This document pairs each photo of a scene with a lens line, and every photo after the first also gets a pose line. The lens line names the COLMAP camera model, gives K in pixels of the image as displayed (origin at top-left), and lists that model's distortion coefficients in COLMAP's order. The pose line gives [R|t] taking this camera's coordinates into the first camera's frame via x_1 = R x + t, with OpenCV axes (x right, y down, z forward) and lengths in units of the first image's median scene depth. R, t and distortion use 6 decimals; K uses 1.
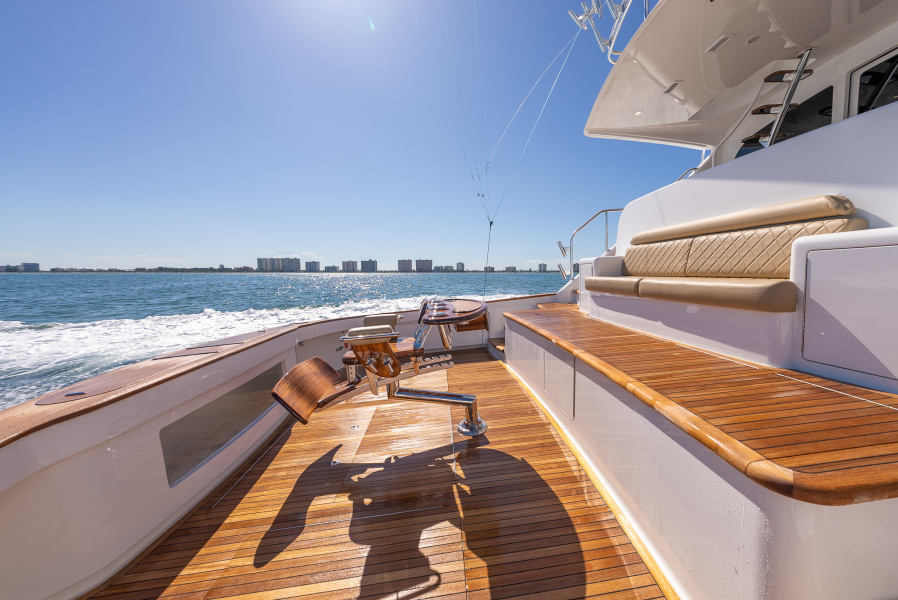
lens RADIAL K [[313.1, 0, 467.0], [0, 313.1, 305.2], [0, 0, 1]] dist [-0.011010, 0.000388]
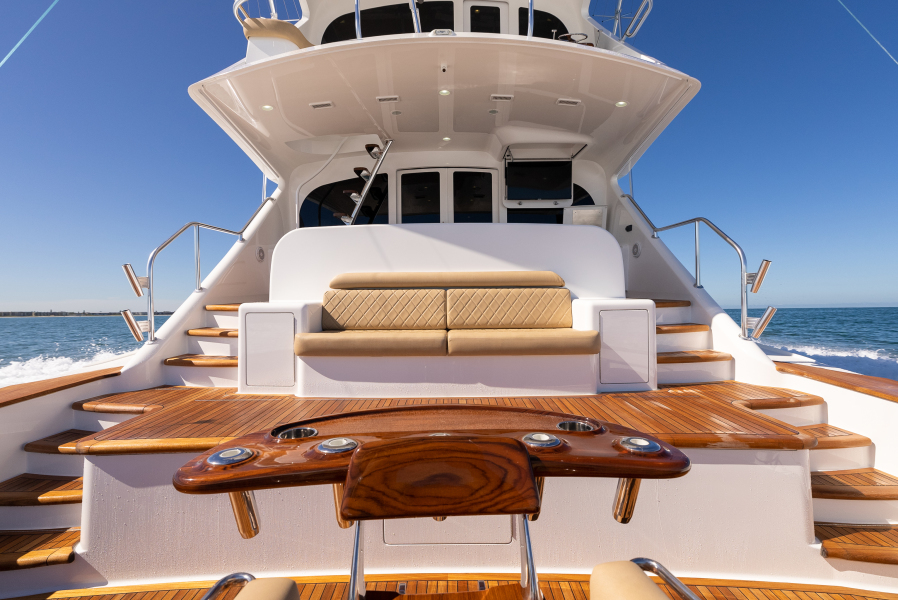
lens RADIAL K [[393.3, 0, 447.4], [0, 393.3, 308.3], [0, 0, 1]] dist [0.000842, -0.000062]
pose [[0.107437, 0.024728, 0.993904, -0.388098], [0.111628, 0.993069, -0.036773, -0.090730], [-0.987925, 0.114899, 0.103932, 0.697647]]
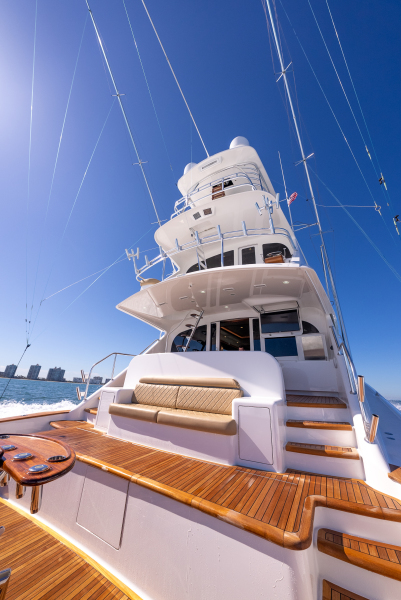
lens RADIAL K [[209.2, 0, 196.9], [0, 209.2, 304.5], [0, 0, 1]] dist [-0.011010, 0.000388]
pose [[0.589523, 0.349689, 0.728135, -0.258987], [0.017326, 0.895752, -0.444215, -0.074859], [-0.807566, 0.274491, 0.522008, 0.080489]]
